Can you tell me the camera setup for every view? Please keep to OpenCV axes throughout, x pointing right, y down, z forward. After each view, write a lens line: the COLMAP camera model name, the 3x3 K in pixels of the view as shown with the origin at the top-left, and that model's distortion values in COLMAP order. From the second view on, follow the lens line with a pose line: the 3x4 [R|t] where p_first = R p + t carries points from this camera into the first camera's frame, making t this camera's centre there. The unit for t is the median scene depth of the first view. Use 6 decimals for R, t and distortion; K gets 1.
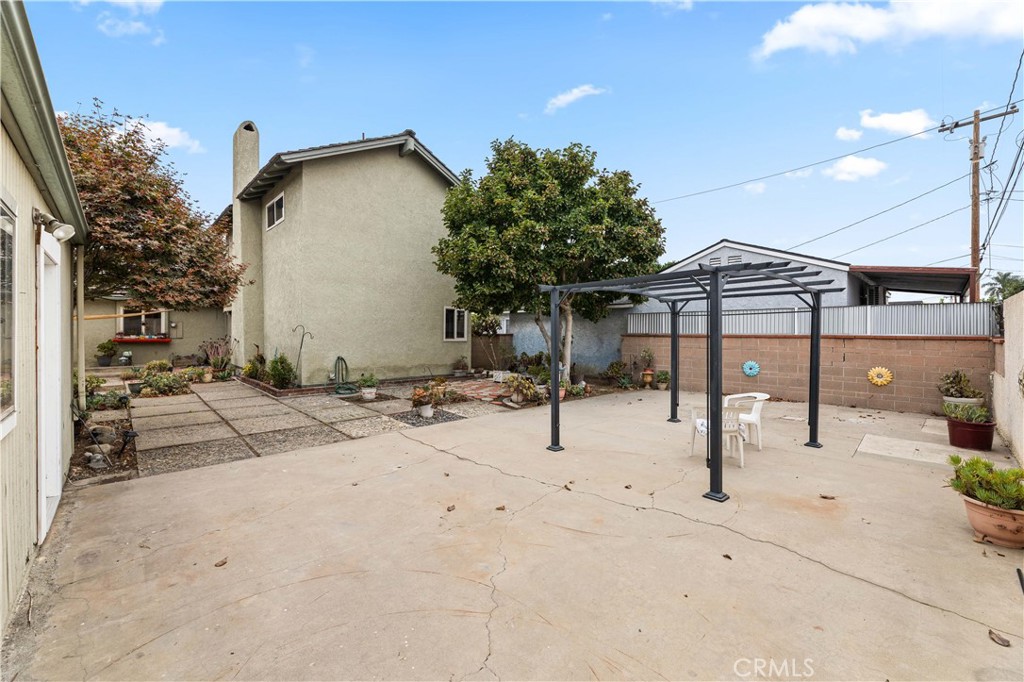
lens RADIAL K [[412.5, 0, 516.0], [0, 412.5, 335.4], [0, 0, 1]] dist [0.000323, -0.000121]
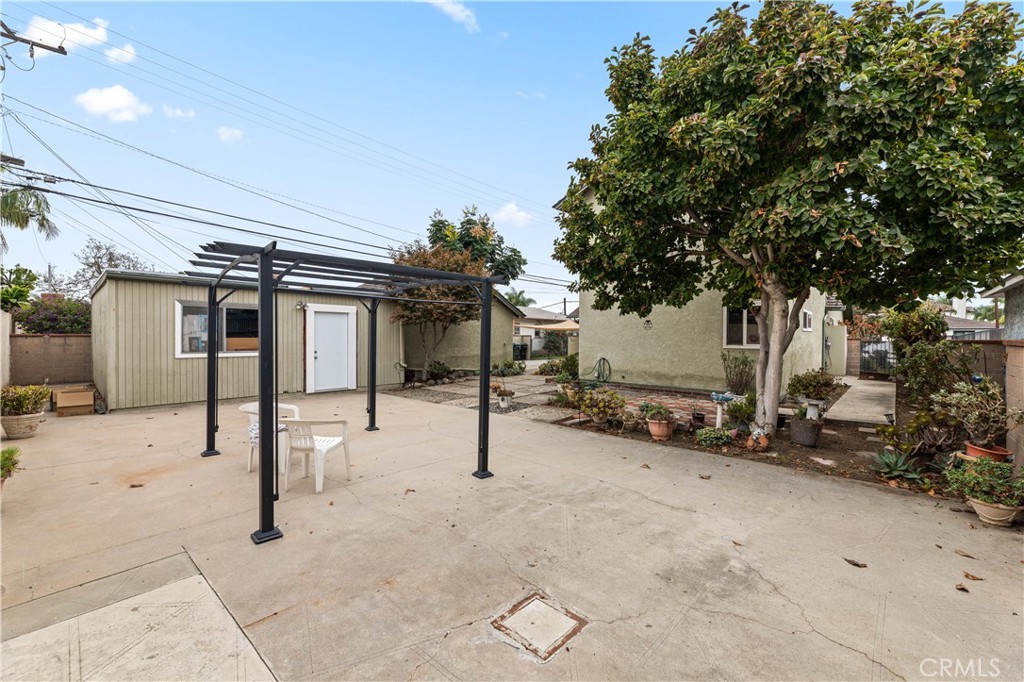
lens RADIAL K [[412.5, 0, 516.0], [0, 412.5, 341.0], [0, 0, 1]] dist [0.000323, -0.000121]
pose [[0.068061, 0.007393, -0.997654, 0.621804], [-0.011309, 0.999914, 0.006638, 0.000403], [0.997617, 0.010831, 0.068138, 0.623473]]
